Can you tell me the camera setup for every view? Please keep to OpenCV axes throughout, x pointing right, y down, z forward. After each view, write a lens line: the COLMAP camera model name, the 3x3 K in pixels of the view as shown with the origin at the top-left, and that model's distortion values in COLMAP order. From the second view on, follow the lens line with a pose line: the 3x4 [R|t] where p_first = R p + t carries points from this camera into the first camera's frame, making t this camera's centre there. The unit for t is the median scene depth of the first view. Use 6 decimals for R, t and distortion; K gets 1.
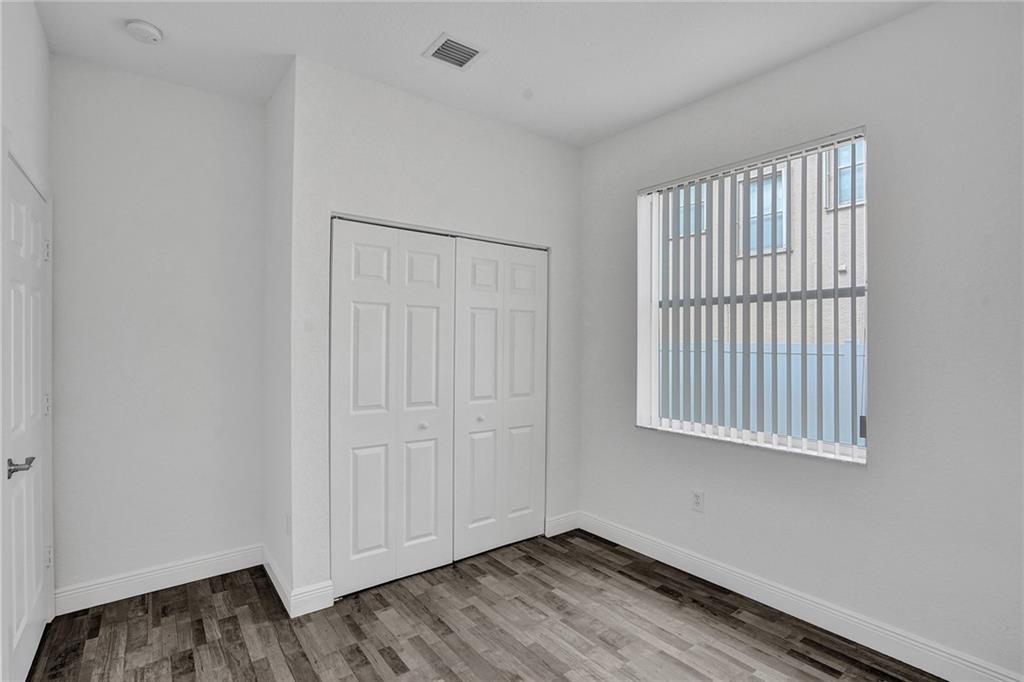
lens RADIAL K [[497.1, 0, 541.4], [0, 497.1, 329.6], [0, 0, 1]] dist [-0.049093, 0.018208]
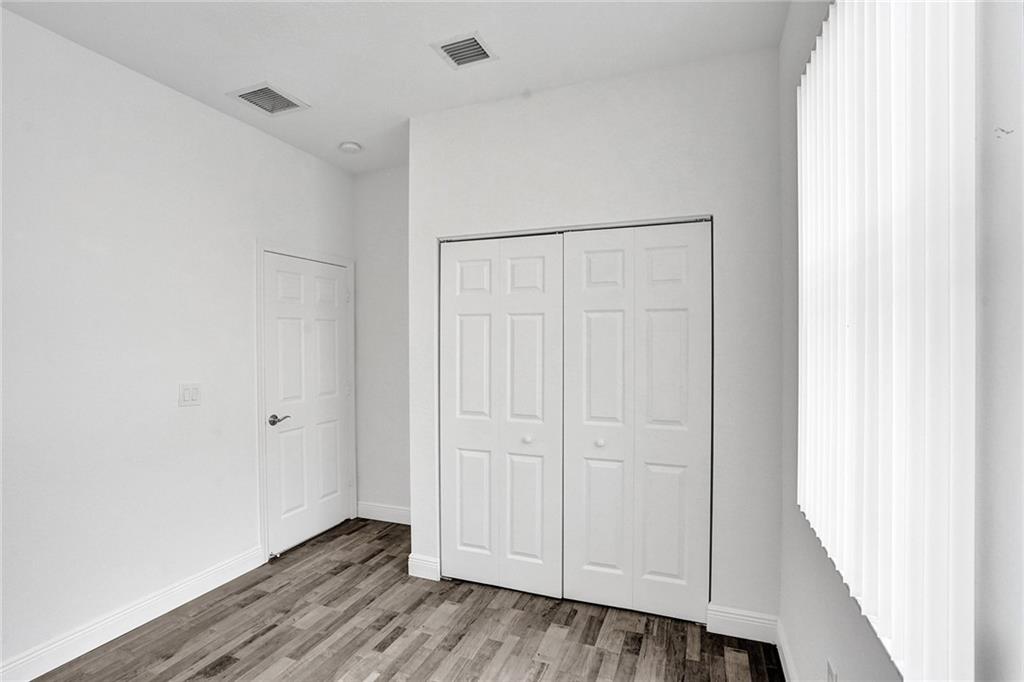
lens RADIAL K [[497.1, 0, 503.8], [0, 497.1, 344.7], [0, 0, 1]] dist [-0.049093, 0.018208]
pose [[0.484208, -0.011183, -0.874881, 0.628779], [0.019591, 0.999806, -0.001938, 0.014284], [0.874734, -0.016201, 0.484333, 0.550081]]
